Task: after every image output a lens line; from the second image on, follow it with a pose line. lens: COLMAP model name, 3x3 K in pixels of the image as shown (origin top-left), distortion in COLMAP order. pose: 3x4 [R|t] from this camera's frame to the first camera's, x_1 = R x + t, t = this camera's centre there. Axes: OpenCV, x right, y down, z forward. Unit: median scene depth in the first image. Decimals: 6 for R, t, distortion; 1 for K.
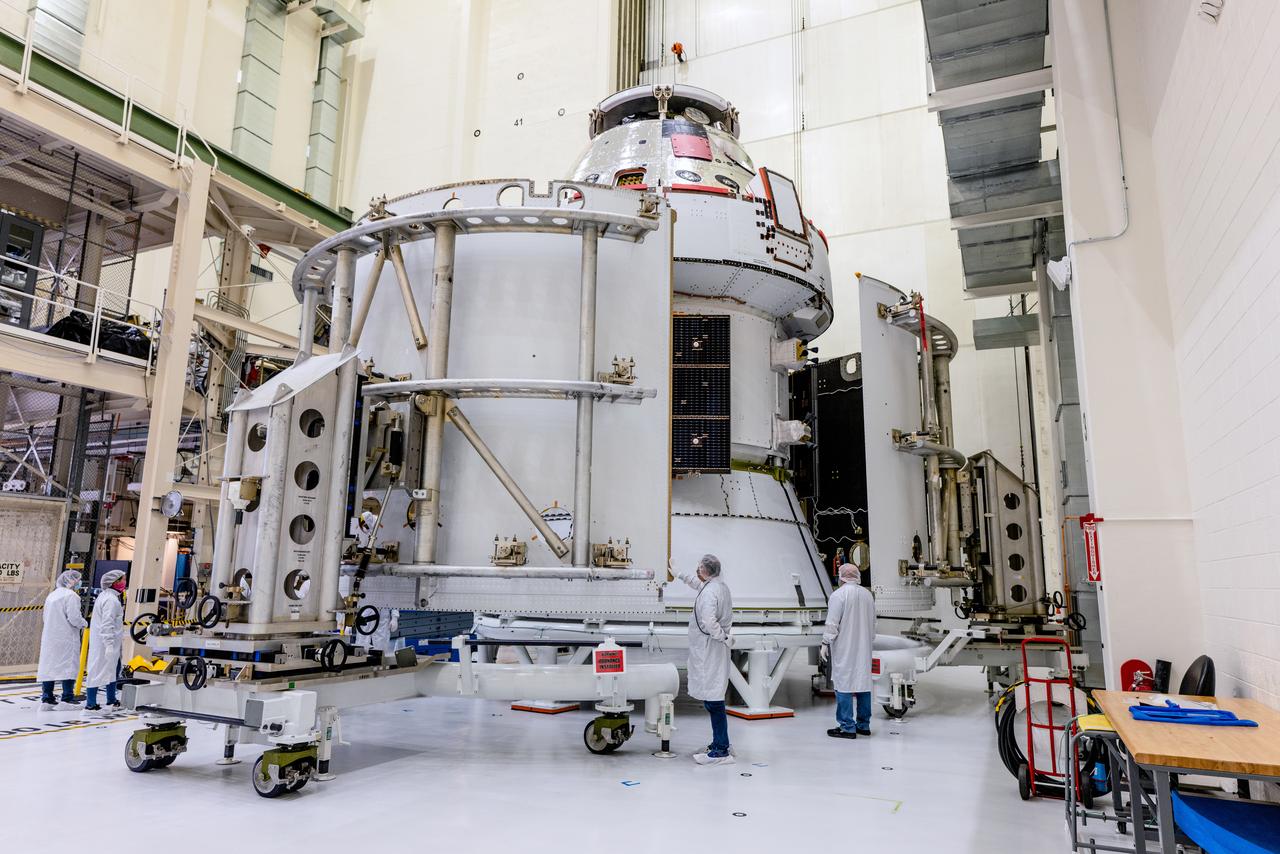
lens RADIAL K [[826.1, 0, 637.7], [0, 826.1, 424.8], [0, 0, 1]] dist [0.002351, -0.000659]
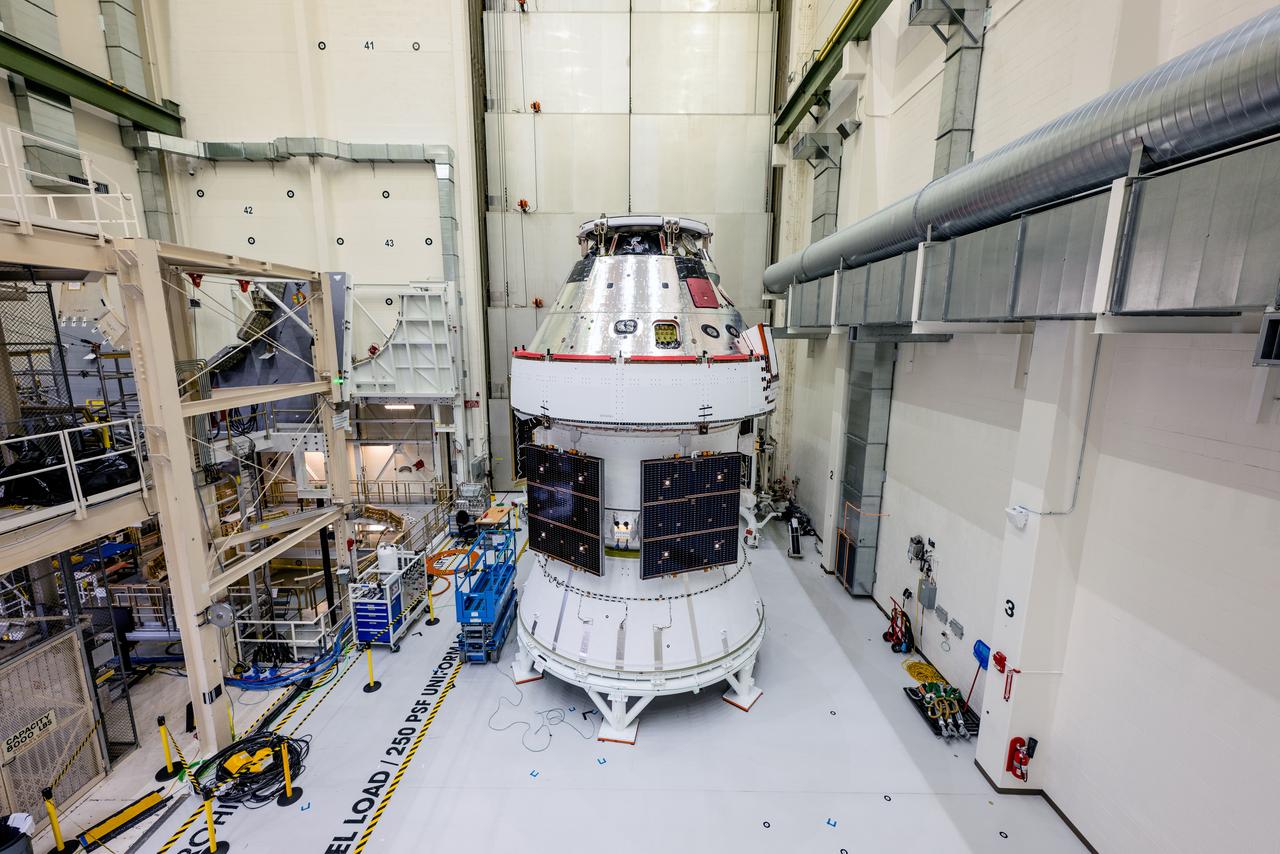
lens RADIAL K [[518.2, 0, 639.2], [0, 518.2, 428.1], [0, 0, 1]] dist [0.003435, -0.000785]
pose [[0.911325, -0.085590, 0.402692, -0.363309], [-0.067767, 0.933619, 0.351799, -0.438126], [-0.406071, -0.347893, 0.845031, 0.349368]]
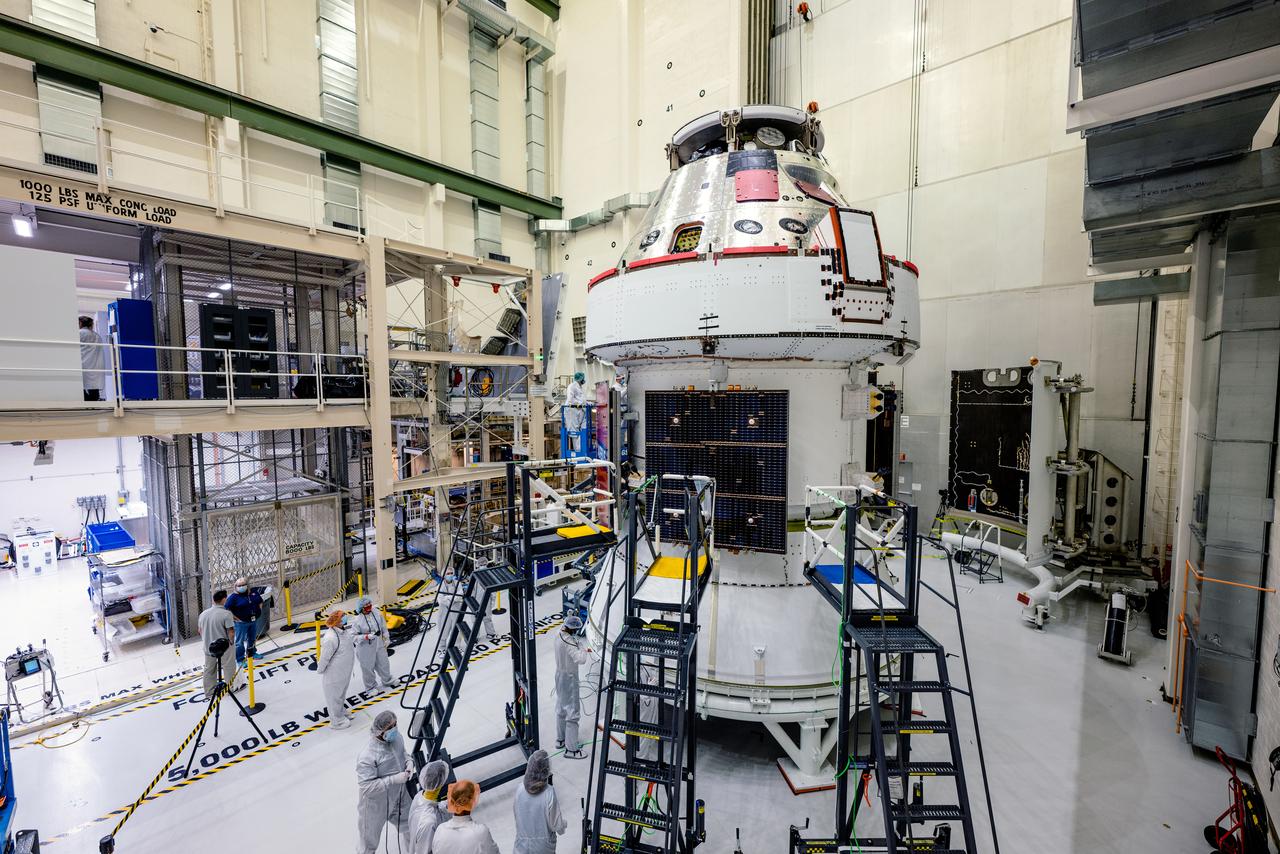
lens RADIAL K [[518.2, 0, 638.6], [0, 518.2, 427.9], [0, 0, 1]] dist [0.003435, -0.000785]
pose [[0.953666, -0.000374, -0.300867, 0.121433], [0.075725, 0.968105, 0.238826, -0.234825], [0.291182, -0.250543, 0.923278, 0.373706]]
